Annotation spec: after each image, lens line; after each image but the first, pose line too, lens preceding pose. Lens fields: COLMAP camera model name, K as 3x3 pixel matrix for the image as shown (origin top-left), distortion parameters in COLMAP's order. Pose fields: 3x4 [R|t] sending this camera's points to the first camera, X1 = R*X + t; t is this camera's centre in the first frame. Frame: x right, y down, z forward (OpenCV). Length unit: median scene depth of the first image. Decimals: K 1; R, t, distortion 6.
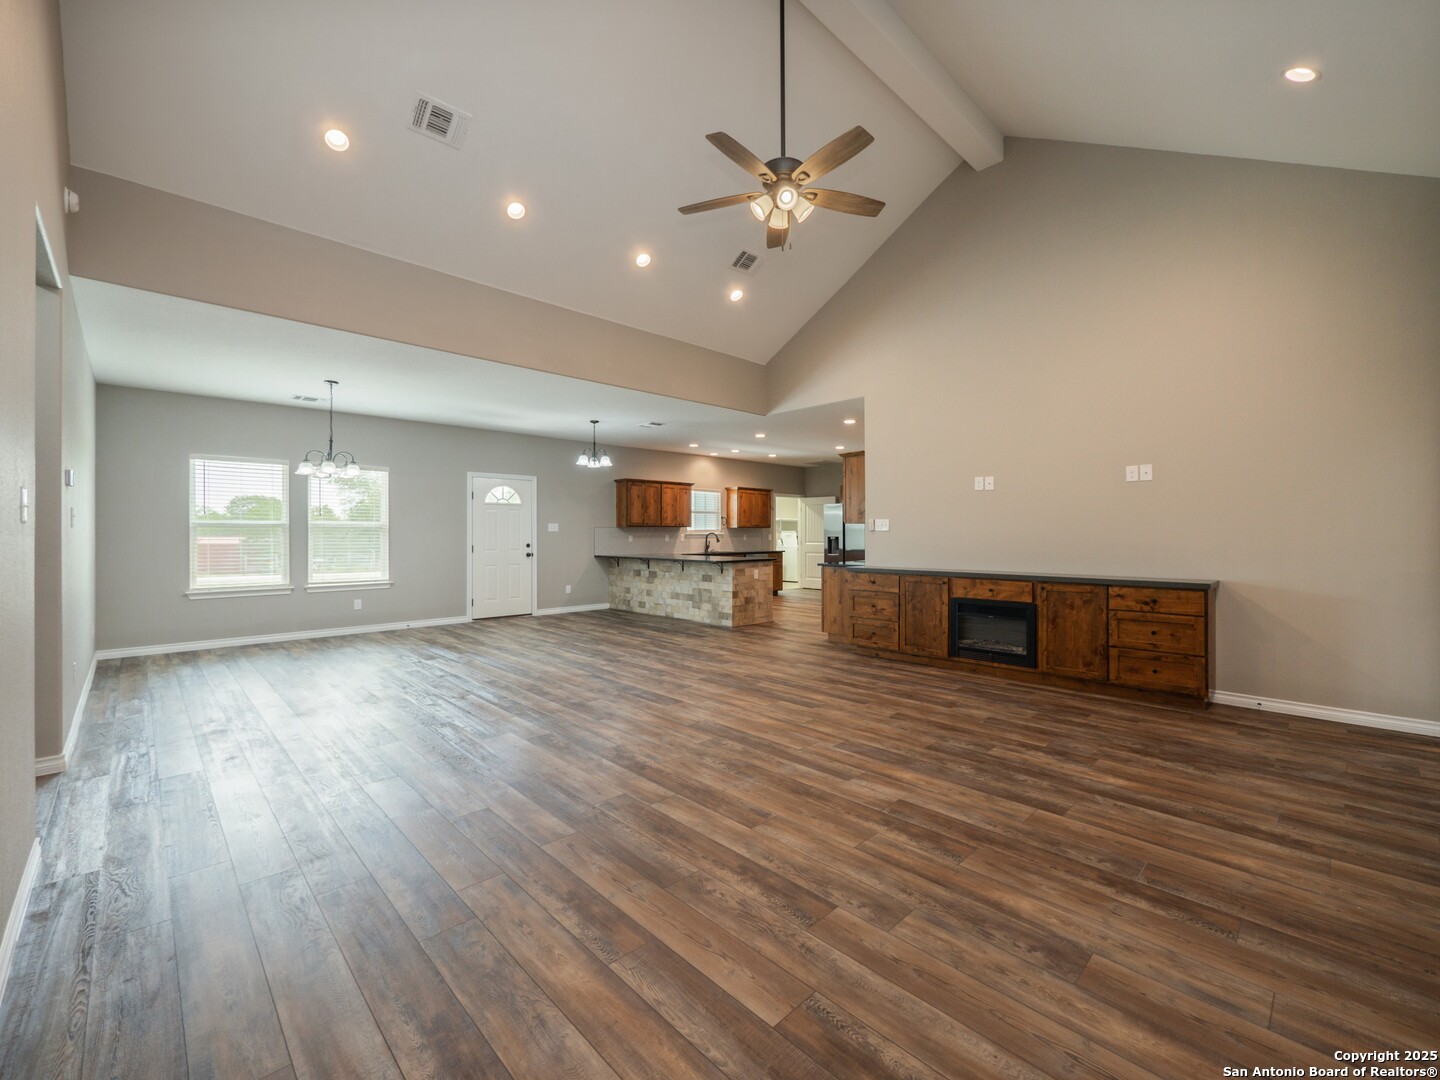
lens RADIAL K [[608.9, 0, 709.1], [0, 608.9, 531.9], [0, 0, 1]] dist [-0.003733, 0.000219]
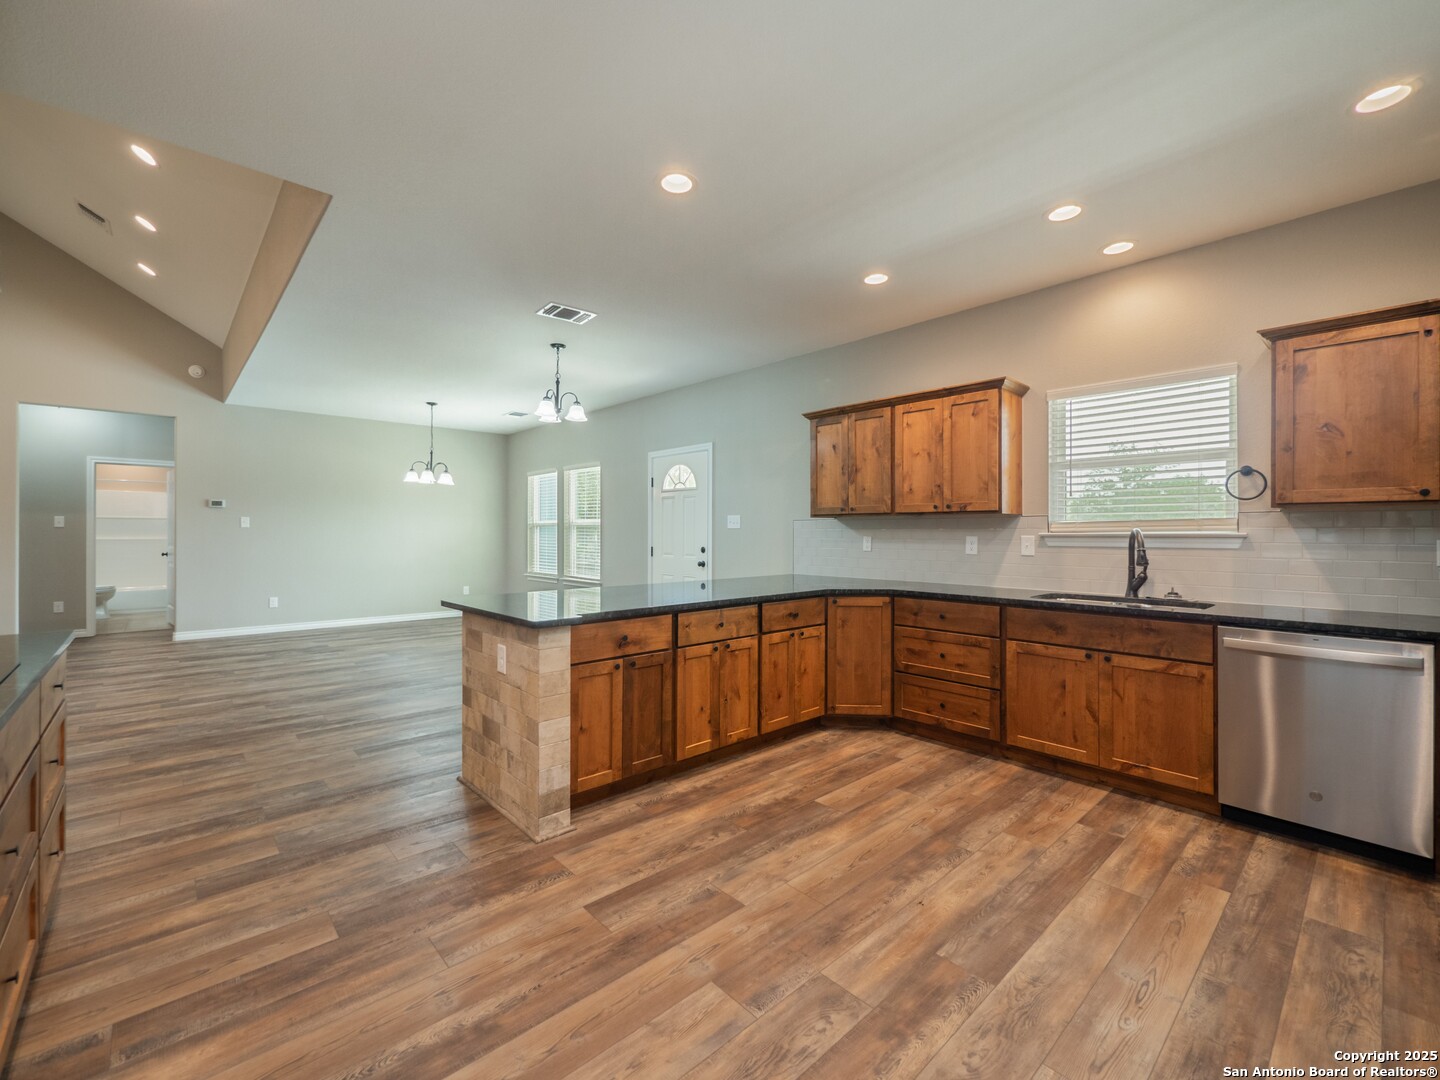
lens RADIAL K [[614.3, 0, 710.9], [0, 614.3, 531.5], [0, 0, 1]] dist [-0.007685, 0.000535]
pose [[-0.024796, 0.000393, -0.999692, 0.365402], [0.000751, 1.000000, 0.000375, 0.002211], [0.999692, -0.000741, -0.024796, 1.024452]]
